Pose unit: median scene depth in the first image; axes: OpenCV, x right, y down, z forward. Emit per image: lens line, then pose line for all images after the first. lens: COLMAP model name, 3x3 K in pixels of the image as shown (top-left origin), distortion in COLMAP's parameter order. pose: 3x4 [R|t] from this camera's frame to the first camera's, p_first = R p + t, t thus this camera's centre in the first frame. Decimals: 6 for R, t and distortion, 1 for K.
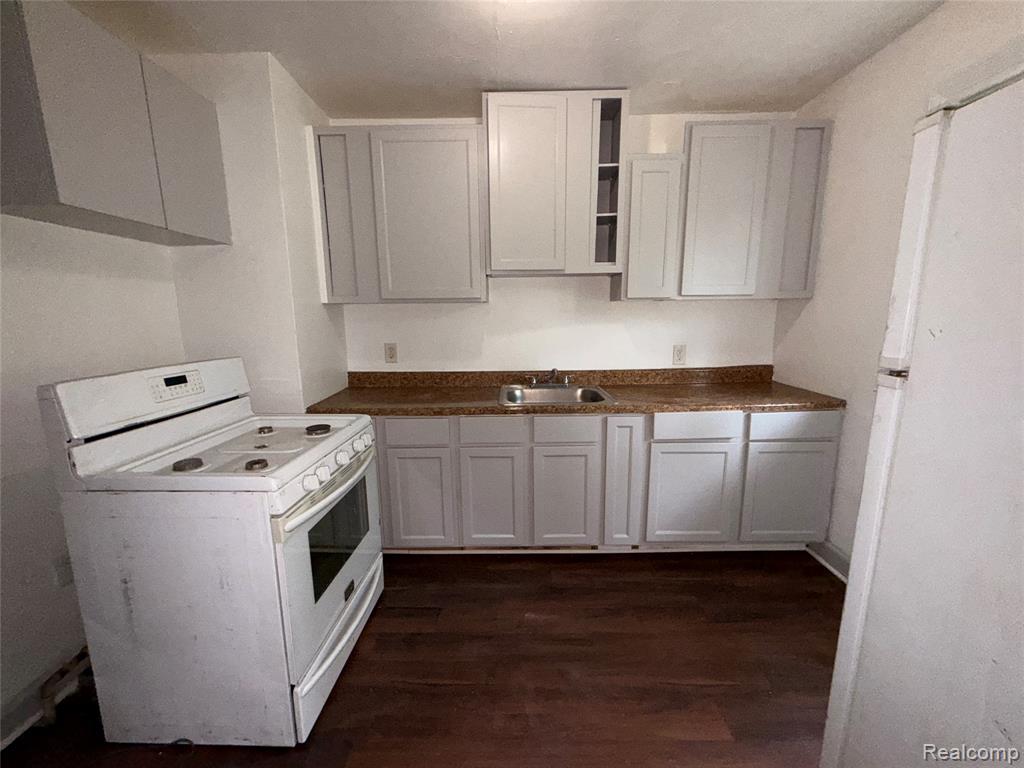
lens RADIAL K [[406.8, 0, 510.0], [0, 406.8, 381.2], [0, 0, 1]] dist [-0.001881, 0.000177]
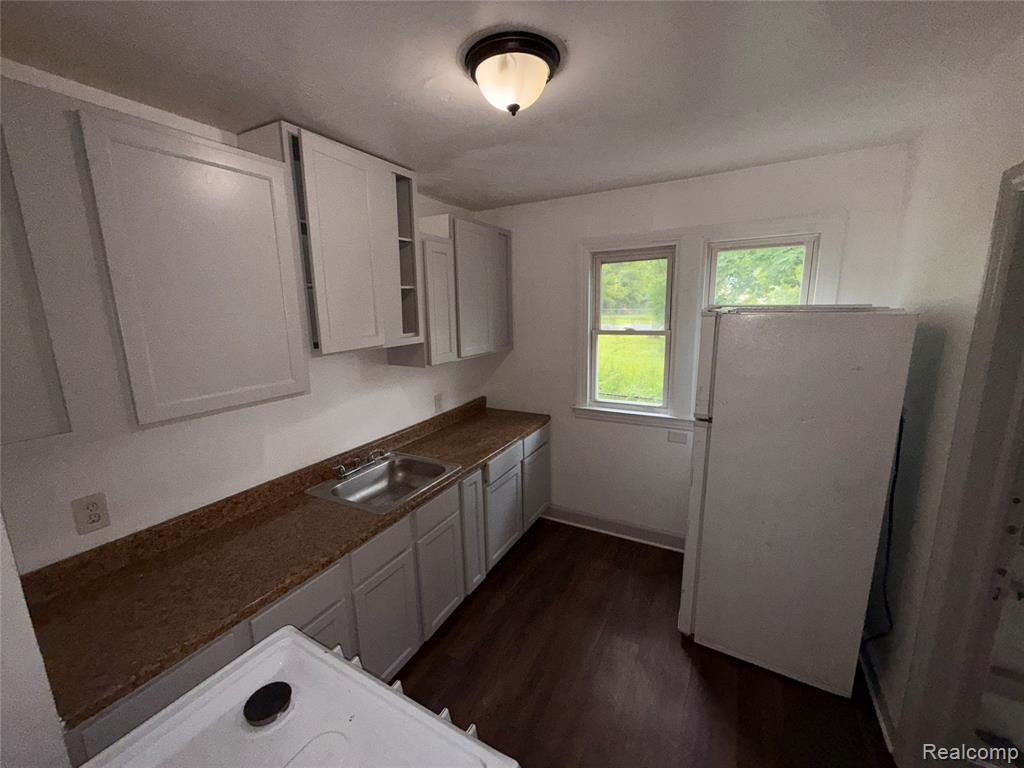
lens RADIAL K [[406.8, 0, 510.0], [0, 406.8, 381.2], [0, 0, 1]] dist [-0.001881, 0.000177]
pose [[0.472236, -0.160822, 0.866677, -0.572272], [0.164374, 0.982036, 0.092664, -0.242467], [-0.866010, 0.098700, 0.490188, 0.322886]]
